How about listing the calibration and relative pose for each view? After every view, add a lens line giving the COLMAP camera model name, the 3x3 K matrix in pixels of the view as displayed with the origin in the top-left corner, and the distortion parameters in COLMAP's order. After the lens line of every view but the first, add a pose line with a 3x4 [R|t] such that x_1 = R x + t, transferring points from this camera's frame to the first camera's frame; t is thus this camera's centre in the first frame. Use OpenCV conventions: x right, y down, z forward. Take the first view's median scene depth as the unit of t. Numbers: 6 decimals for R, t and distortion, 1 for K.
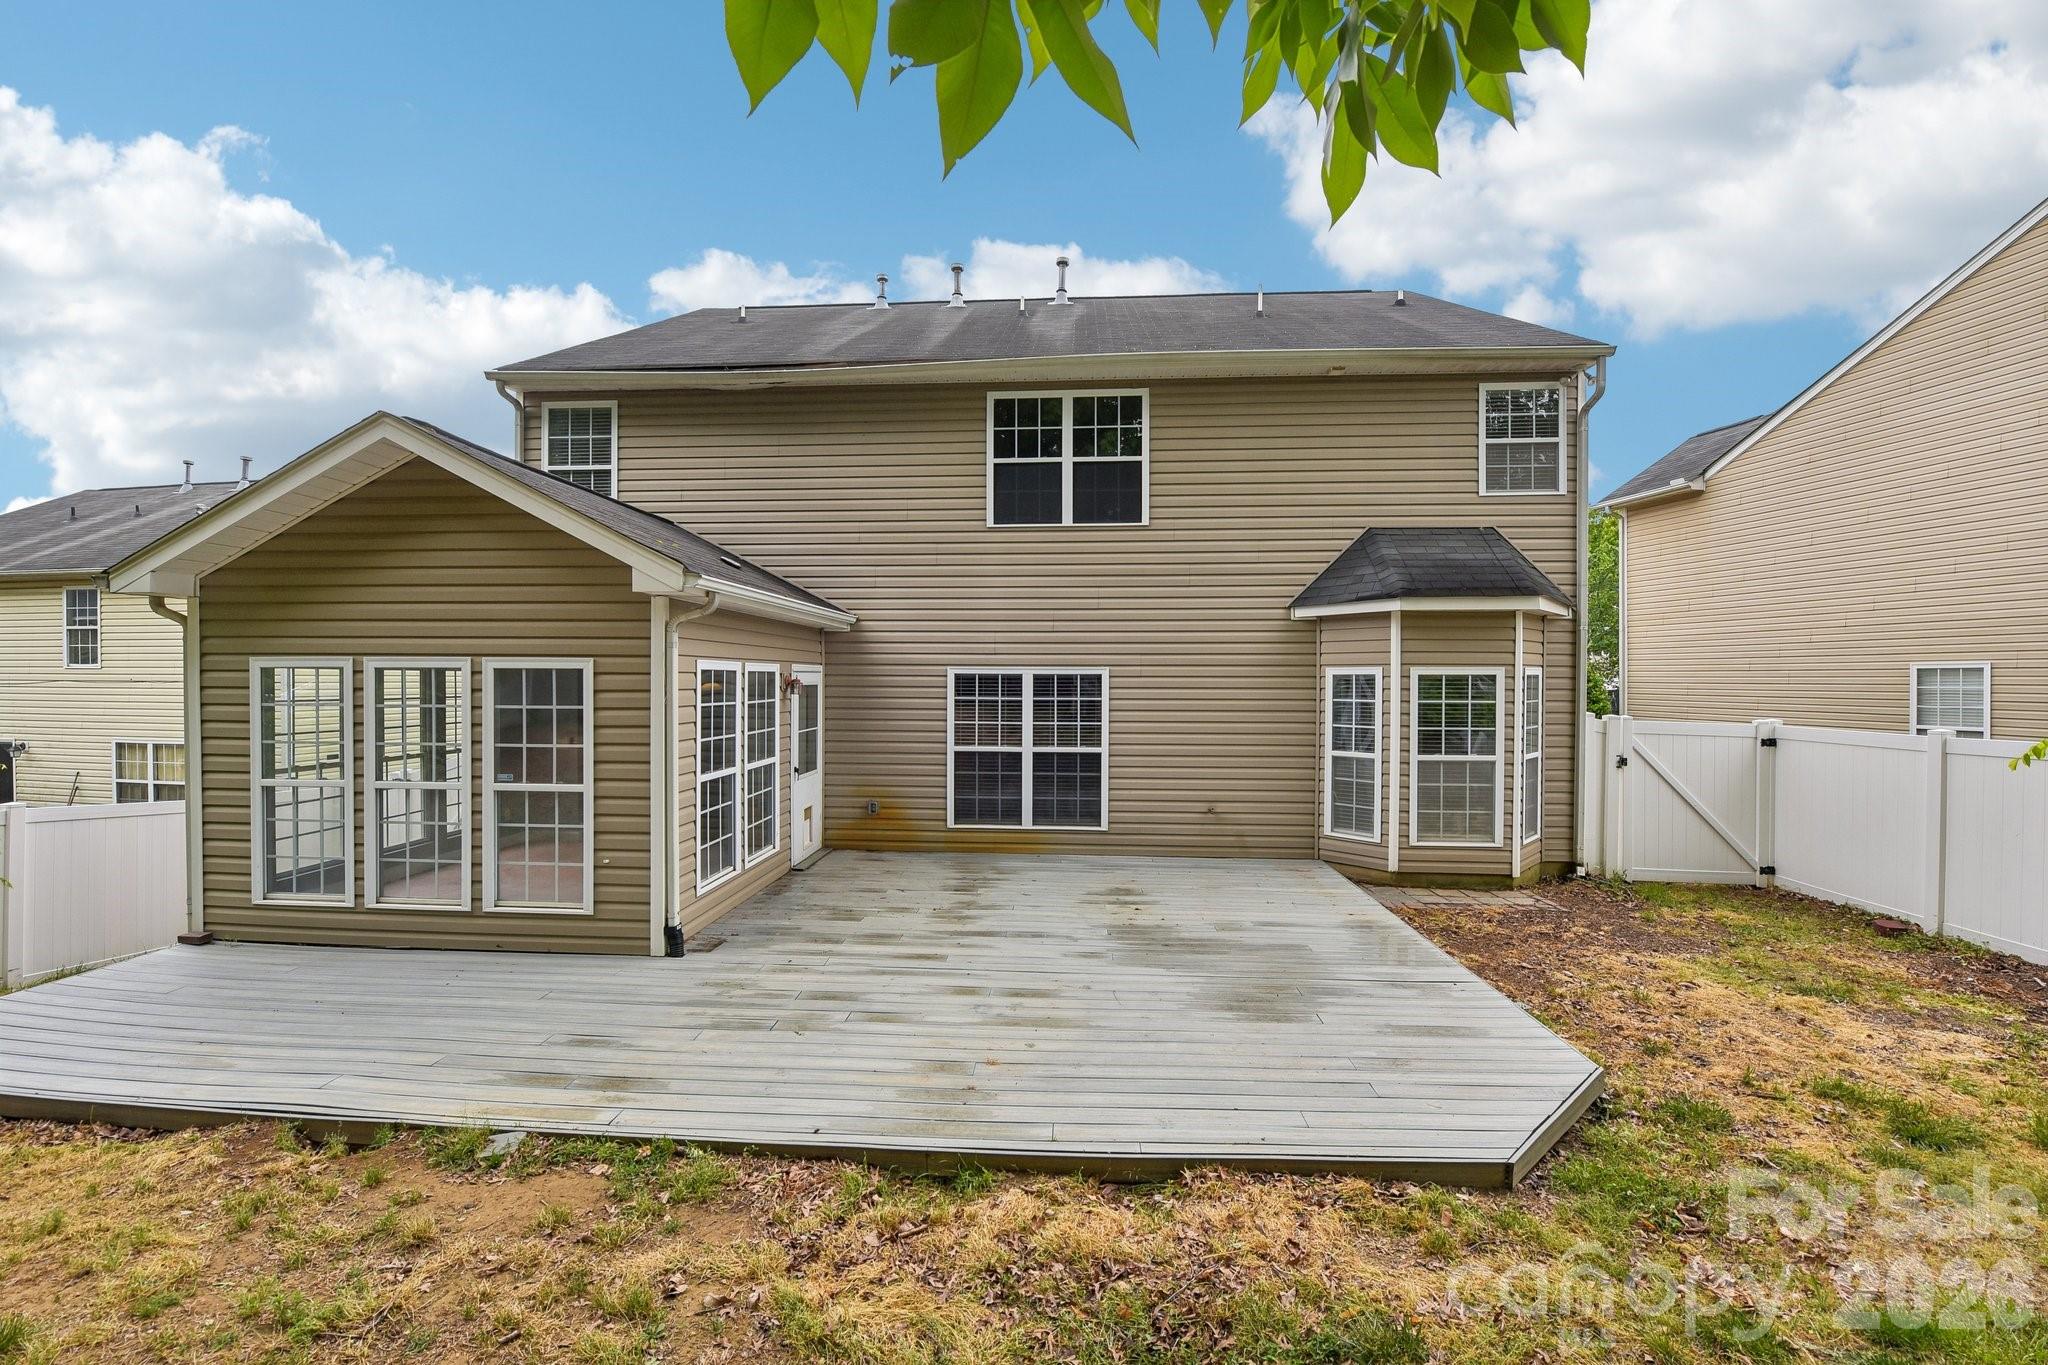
lens RADIAL K [[821.9, 0, 1021.8], [0, 821.9, 680.6], [0, 0, 1]] dist [-0.019615, -0.001638]
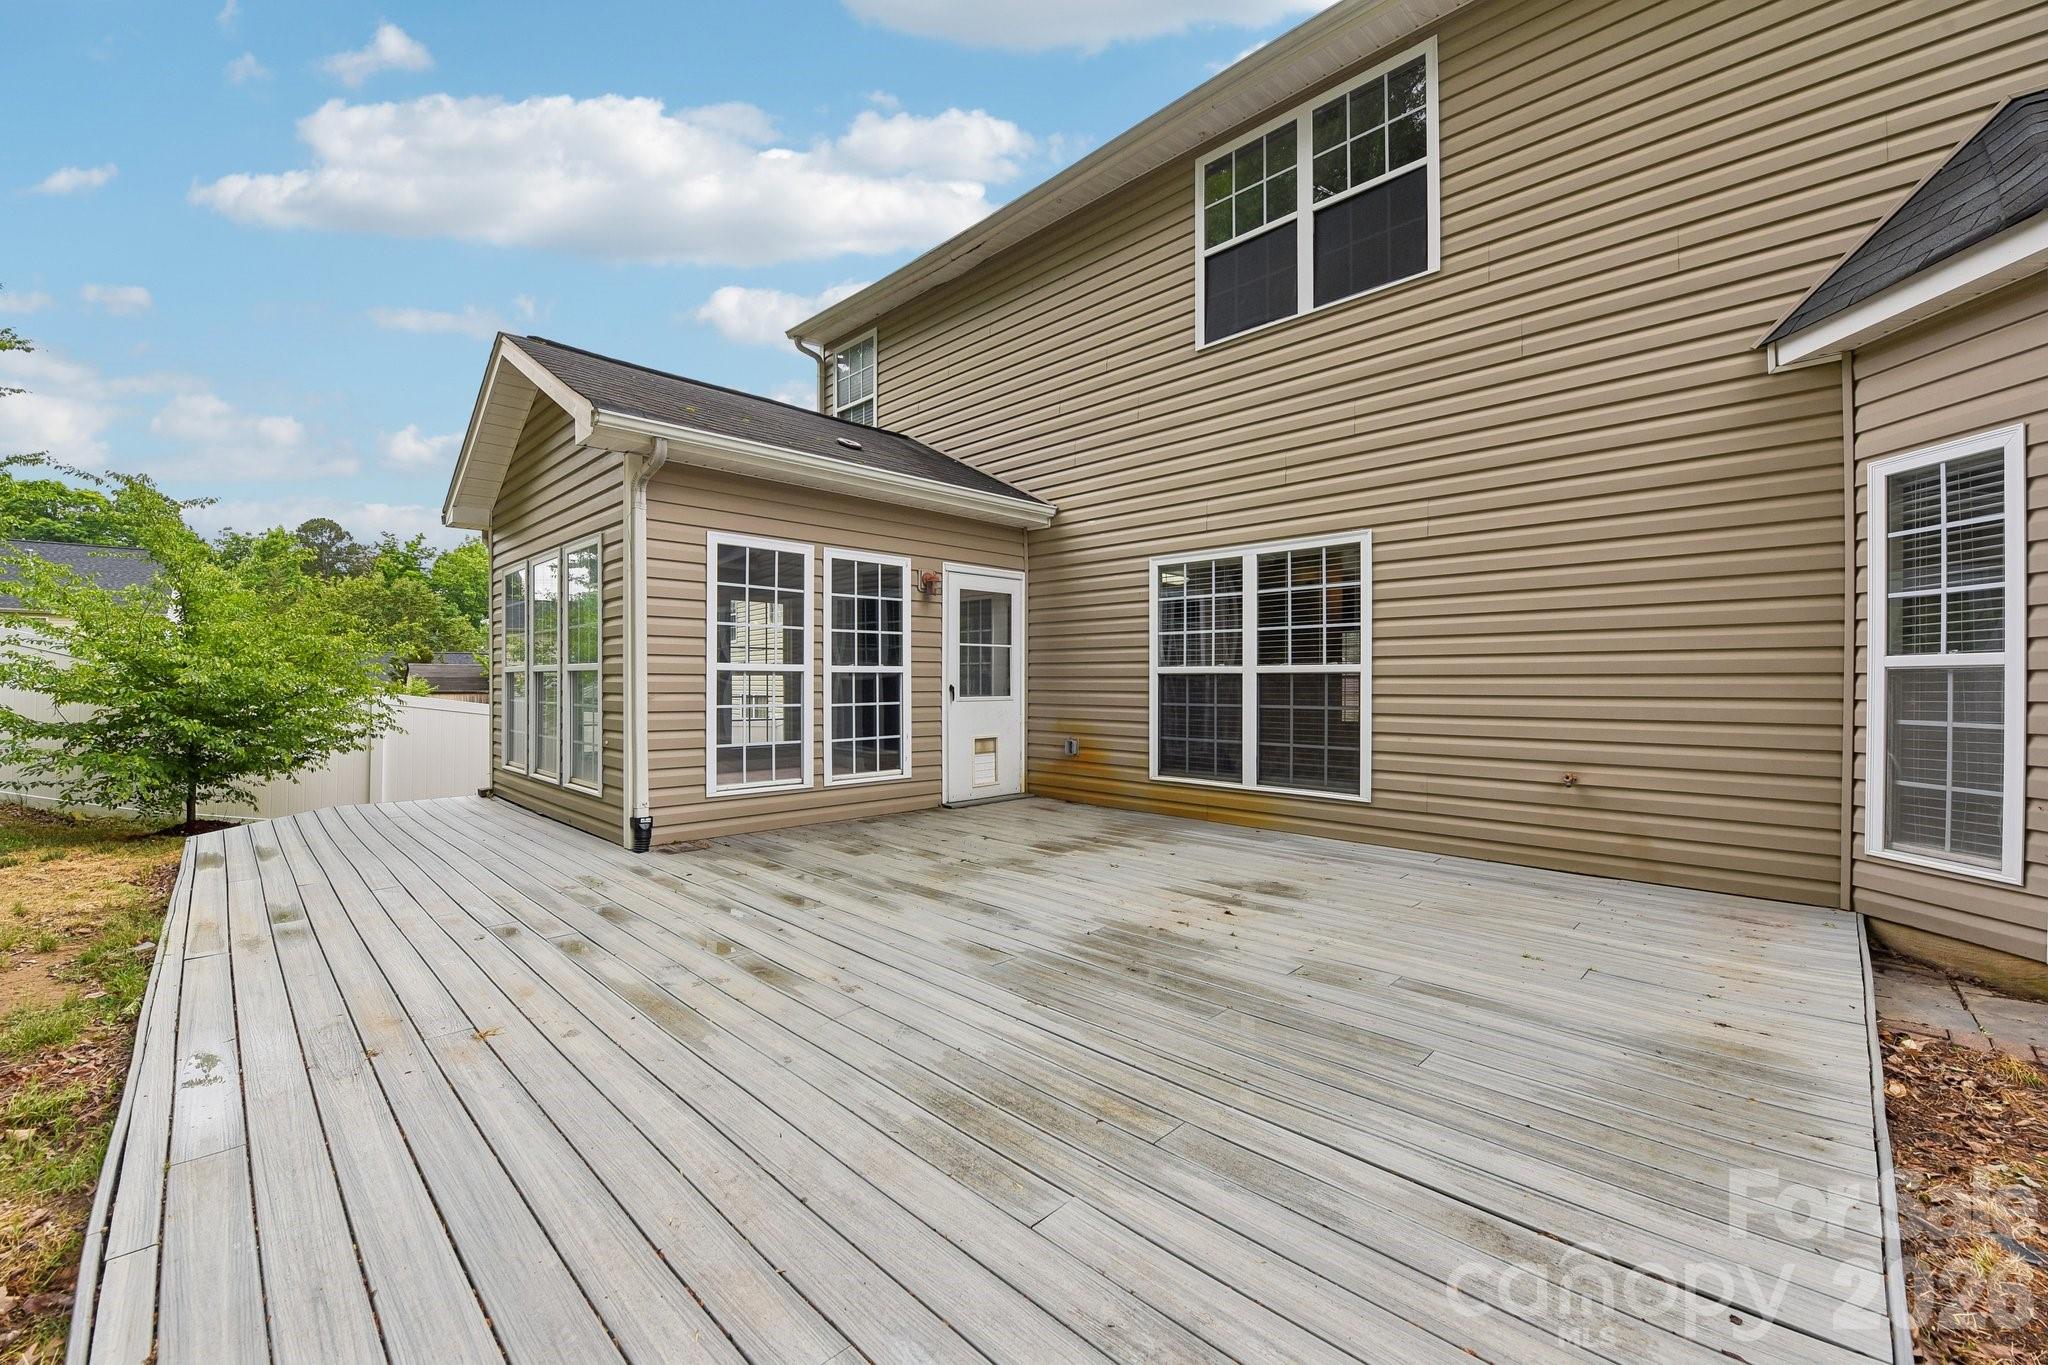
lens RADIAL K [[821.9, 0, 1025.3], [0, 821.9, 686.5], [0, 0, 1]] dist [-0.019615, -0.001638]
pose [[0.747469, -0.000285, -0.664296, 0.312514], [-0.002157, 0.999994, -0.002856, 0.100352], [0.664293, 0.003568, 0.747464, 0.388697]]
